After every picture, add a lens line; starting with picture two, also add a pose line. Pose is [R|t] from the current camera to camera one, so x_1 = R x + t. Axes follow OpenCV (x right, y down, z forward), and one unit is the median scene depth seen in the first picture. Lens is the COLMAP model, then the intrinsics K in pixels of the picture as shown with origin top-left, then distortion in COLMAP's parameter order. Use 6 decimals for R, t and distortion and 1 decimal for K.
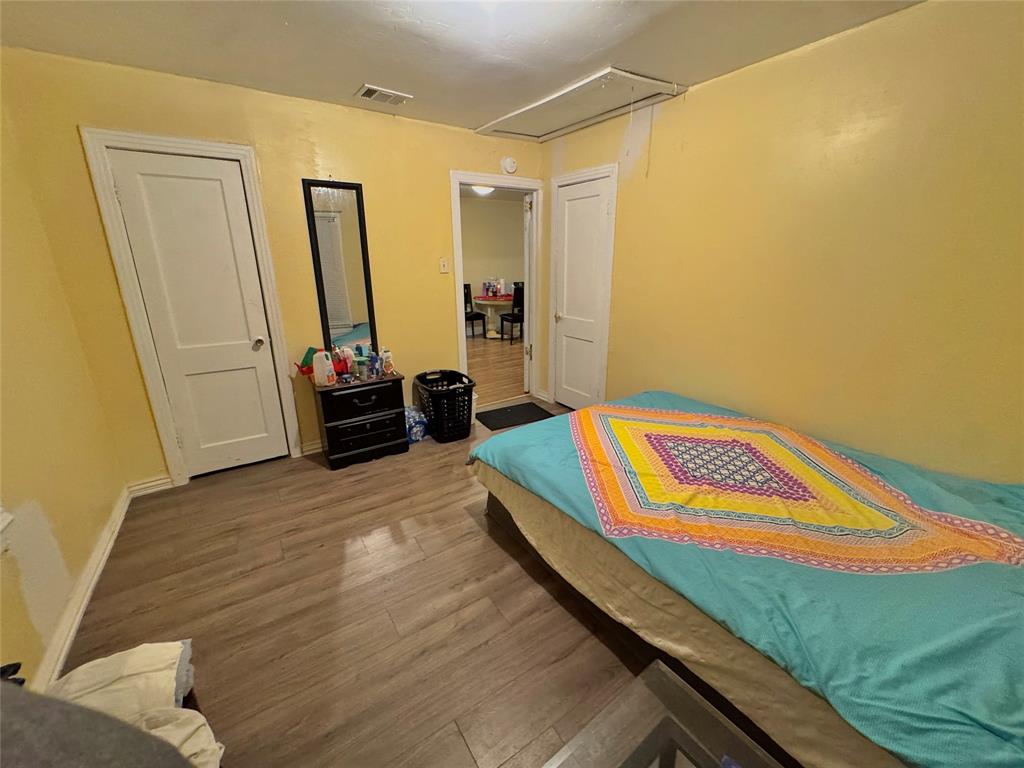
lens RADIAL K [[426.1, 0, 512.0], [0, 426.1, 384.0], [0, 0, 1]] dist [-0.001076, 0.000153]
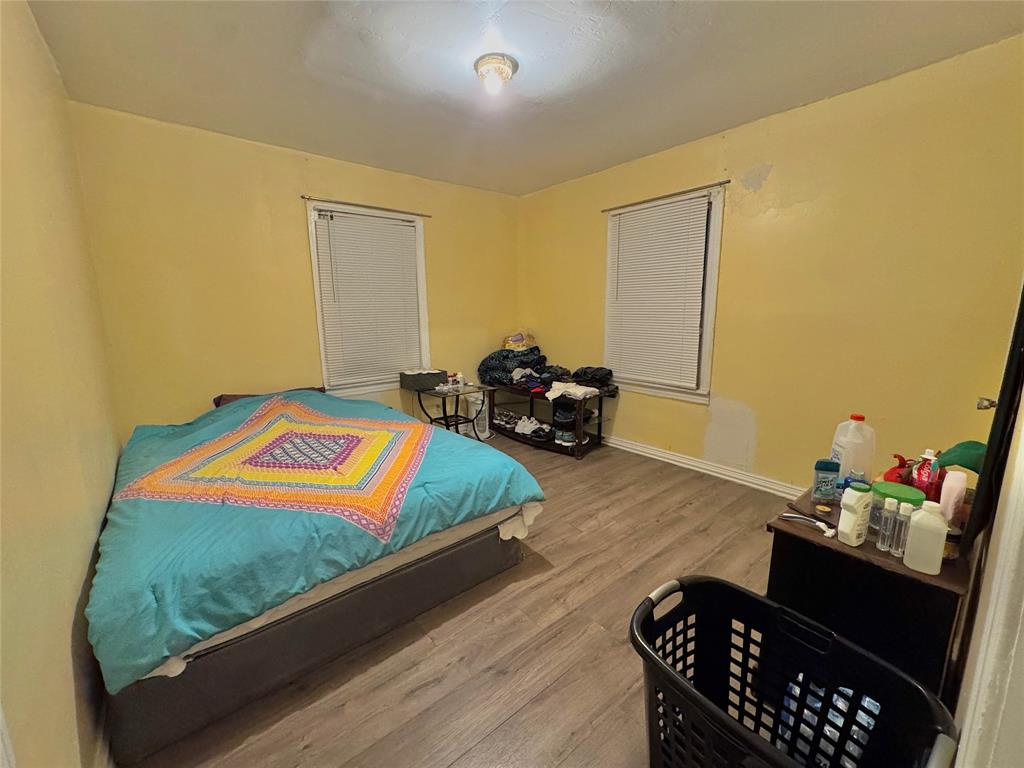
lens RADIAL K [[426.1, 0, 512.0], [0, 426.1, 384.0], [0, 0, 1]] dist [-0.001076, 0.000153]
pose [[-0.995561, 0.031081, -0.088834, 0.027765], [-0.011702, 0.895689, 0.444527, -0.451955], [0.093384, 0.443593, -0.891350, 1.831475]]
